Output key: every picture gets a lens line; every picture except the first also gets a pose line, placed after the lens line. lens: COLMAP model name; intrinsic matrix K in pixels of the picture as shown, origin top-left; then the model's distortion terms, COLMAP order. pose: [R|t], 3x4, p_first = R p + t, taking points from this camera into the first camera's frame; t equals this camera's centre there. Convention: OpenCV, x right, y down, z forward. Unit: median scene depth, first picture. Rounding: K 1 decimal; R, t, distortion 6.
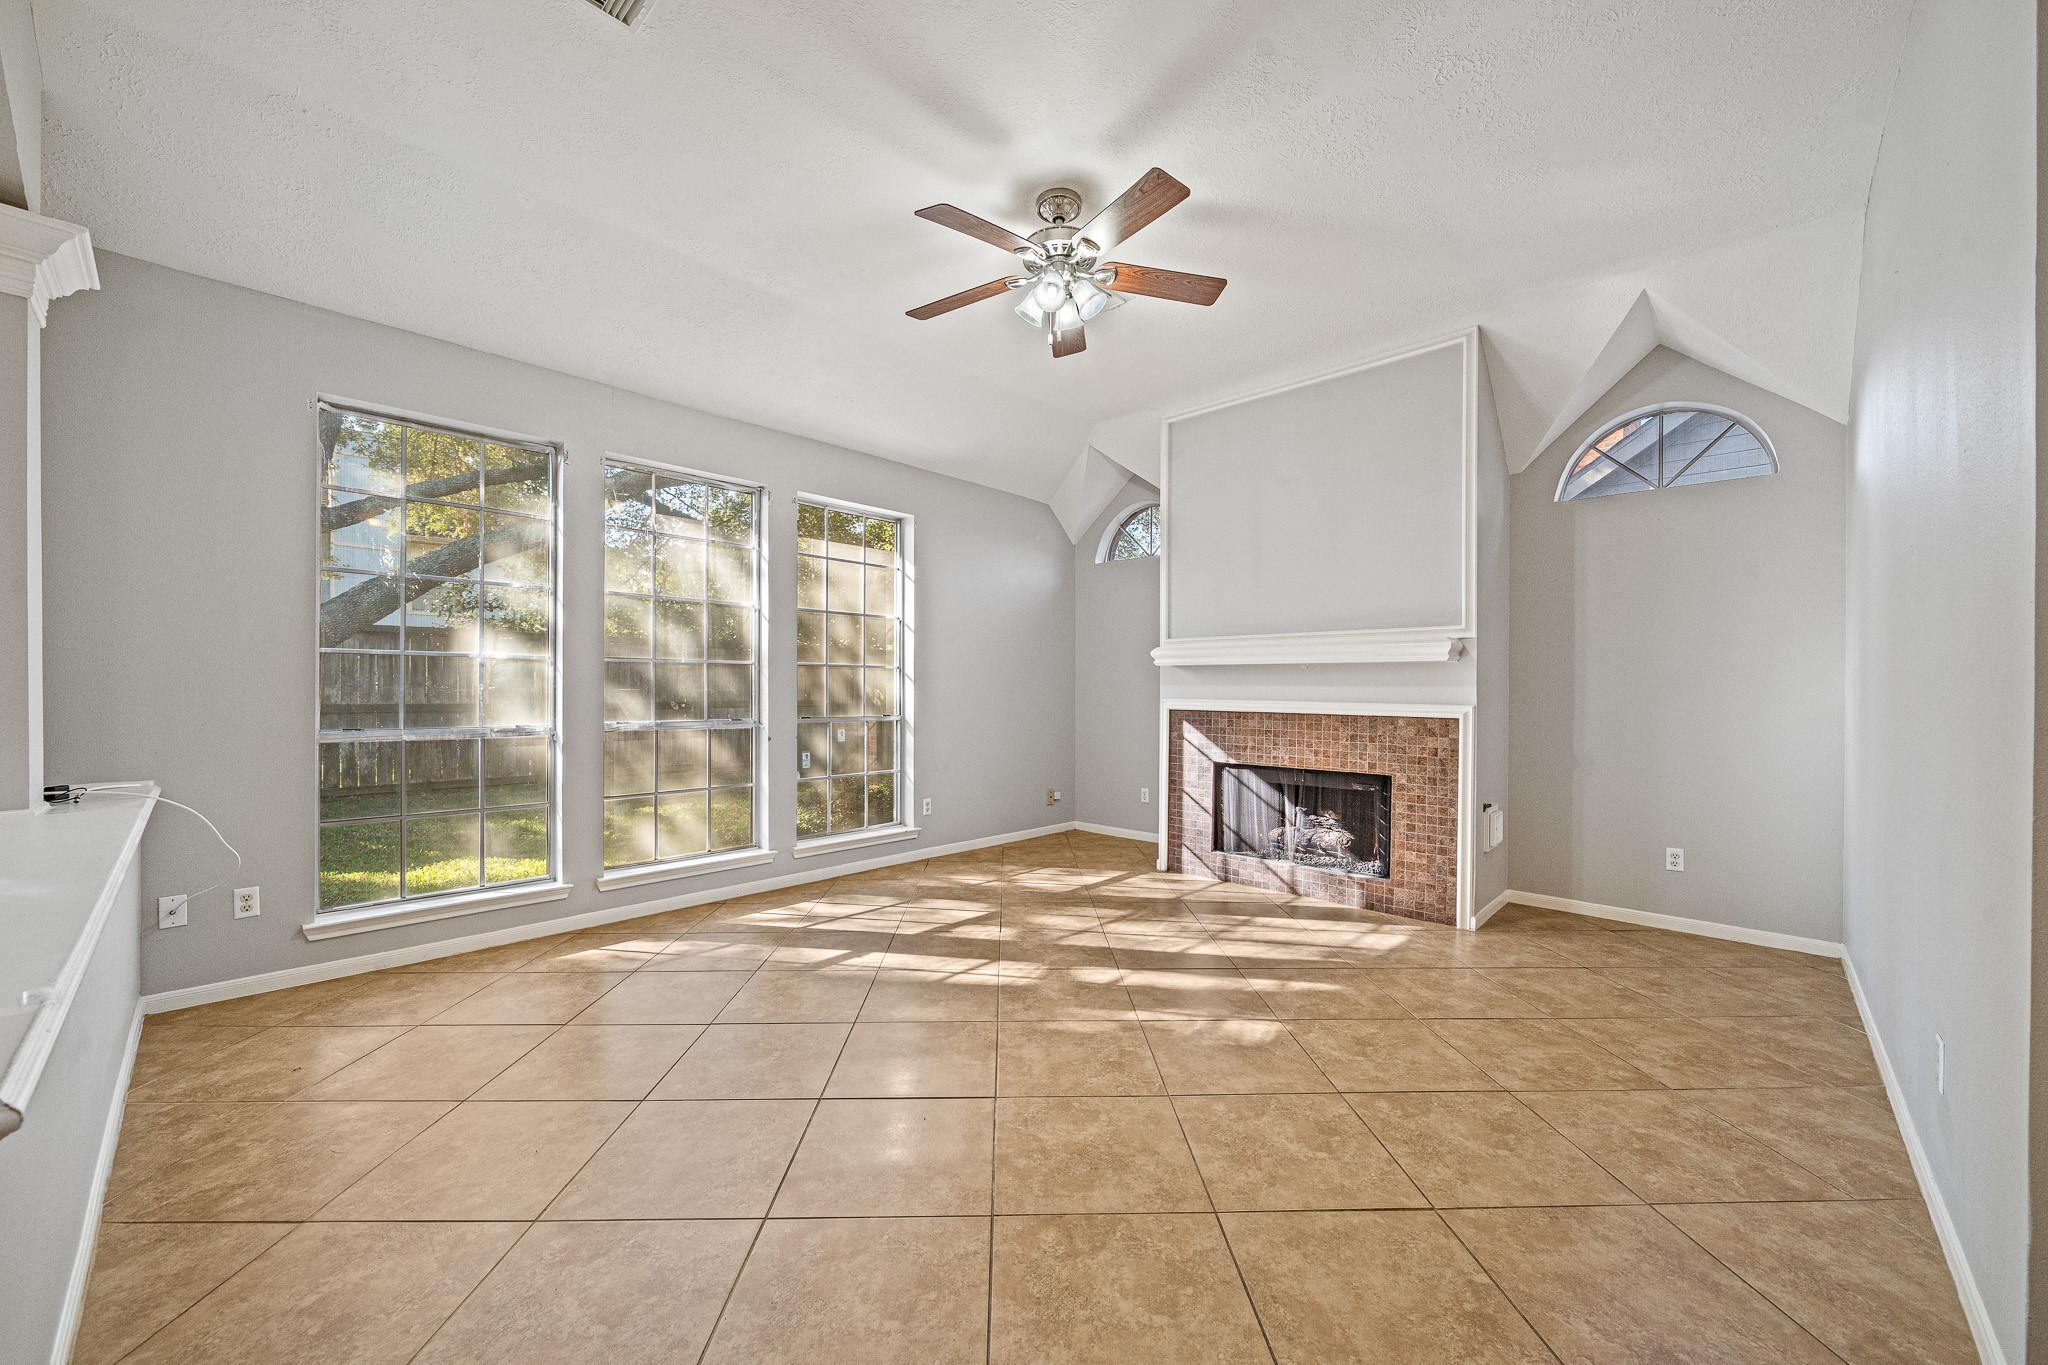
lens RADIAL K [[770.5, 0, 1026.4], [0, 770.5, 693.5], [0, 0, 1]] dist [-0.000502, -0.000123]
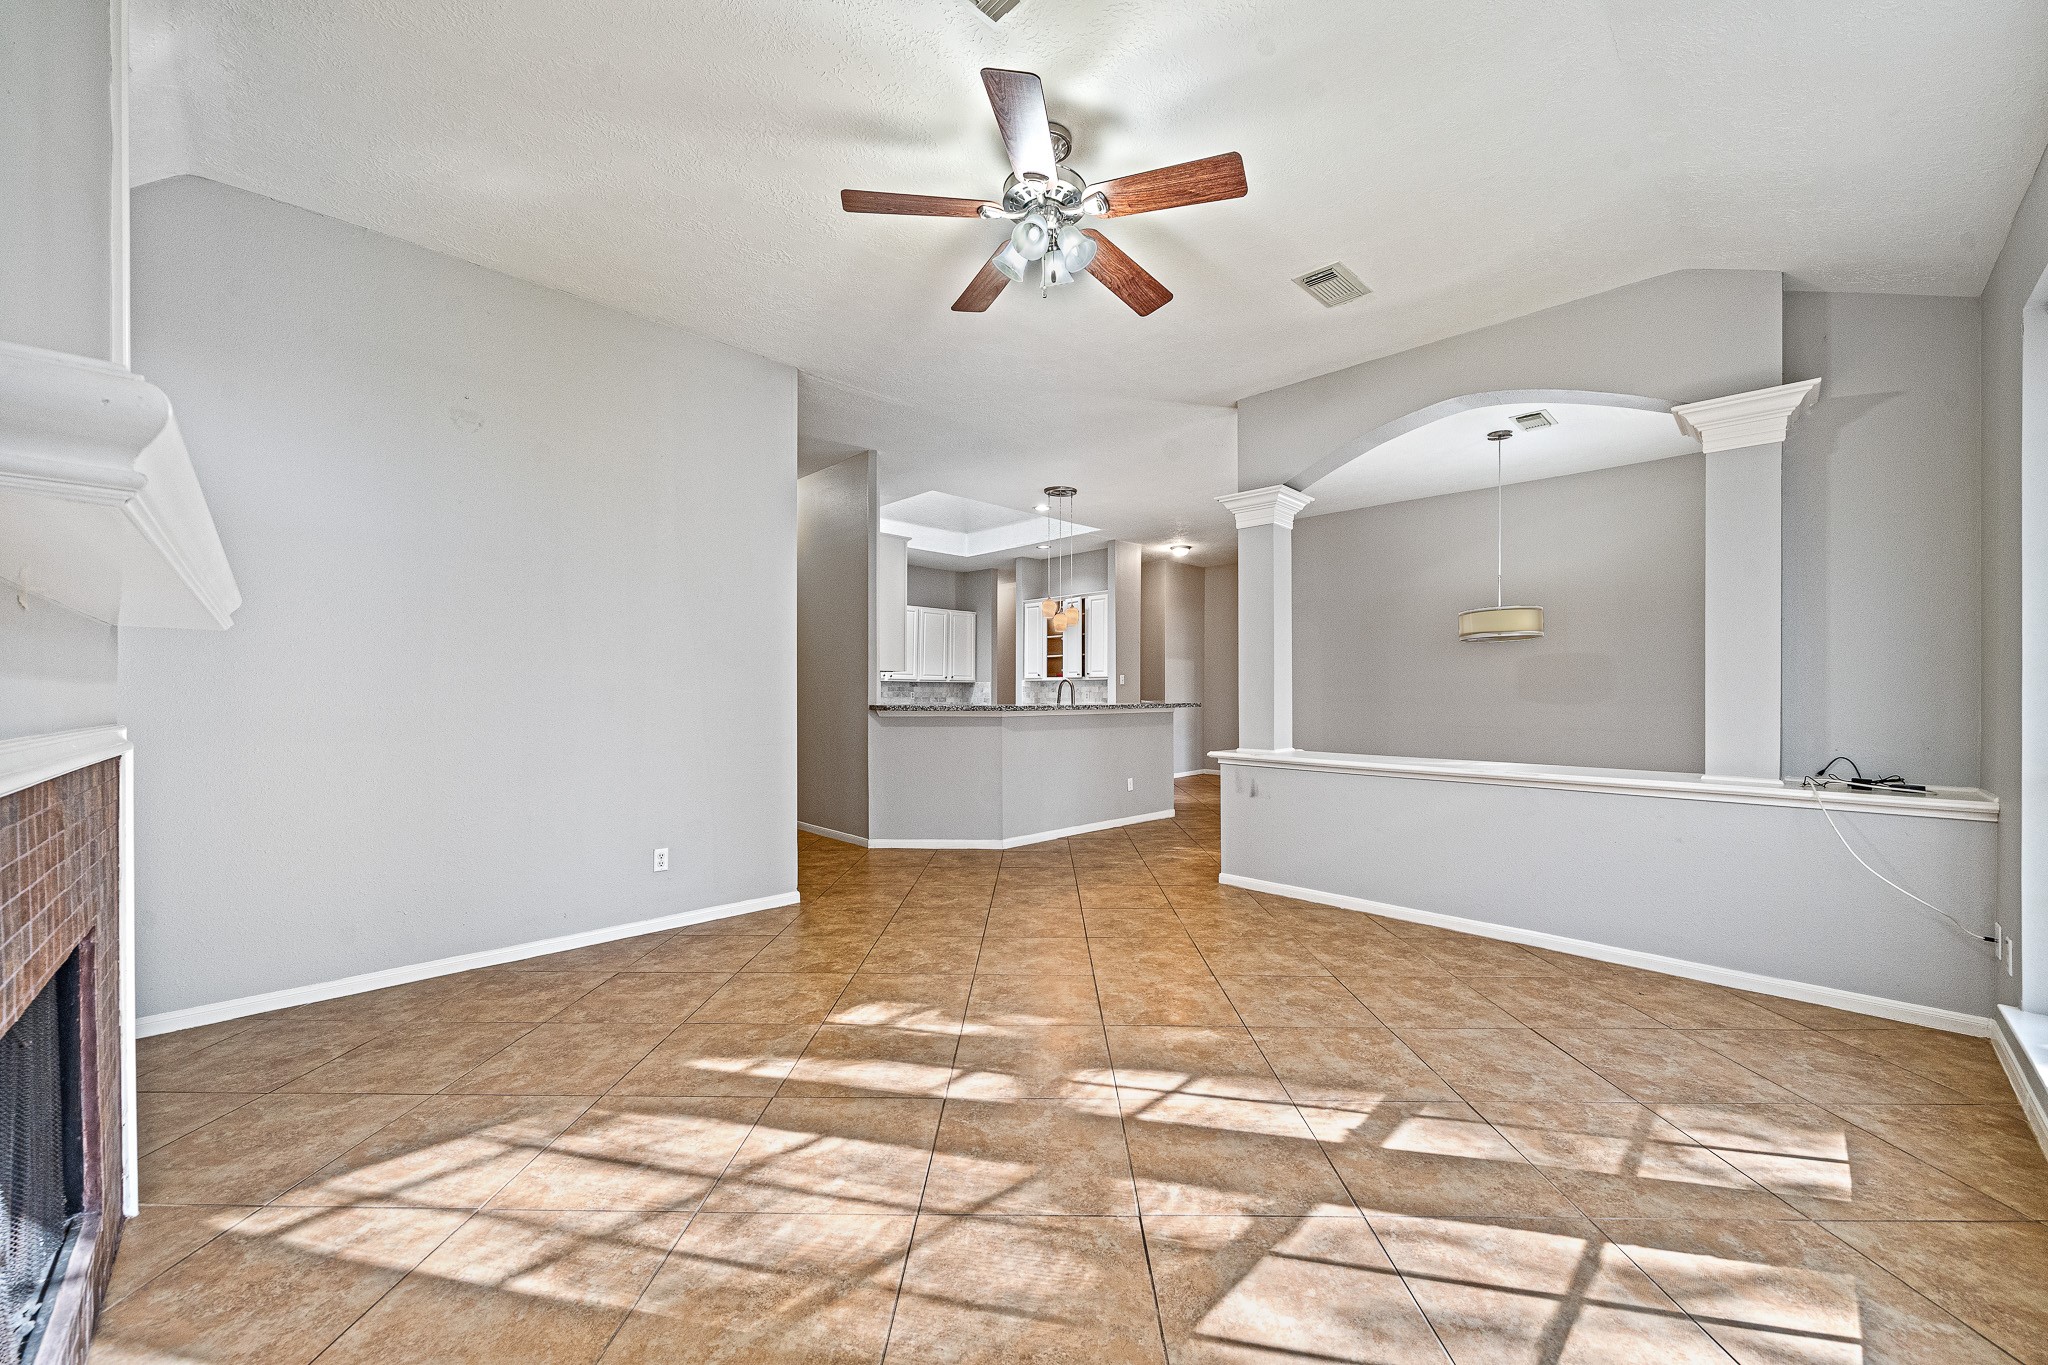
lens RADIAL K [[770.5, 0, 1026.4], [0, 770.5, 693.5], [0, 0, 1]] dist [-0.000502, -0.000123]
pose [[-0.999021, -0.005734, 0.043860, 0.018451], [-0.005375, 0.999951, 0.008308, -0.011569], [-0.043906, 0.008064, -0.999003, 1.609961]]
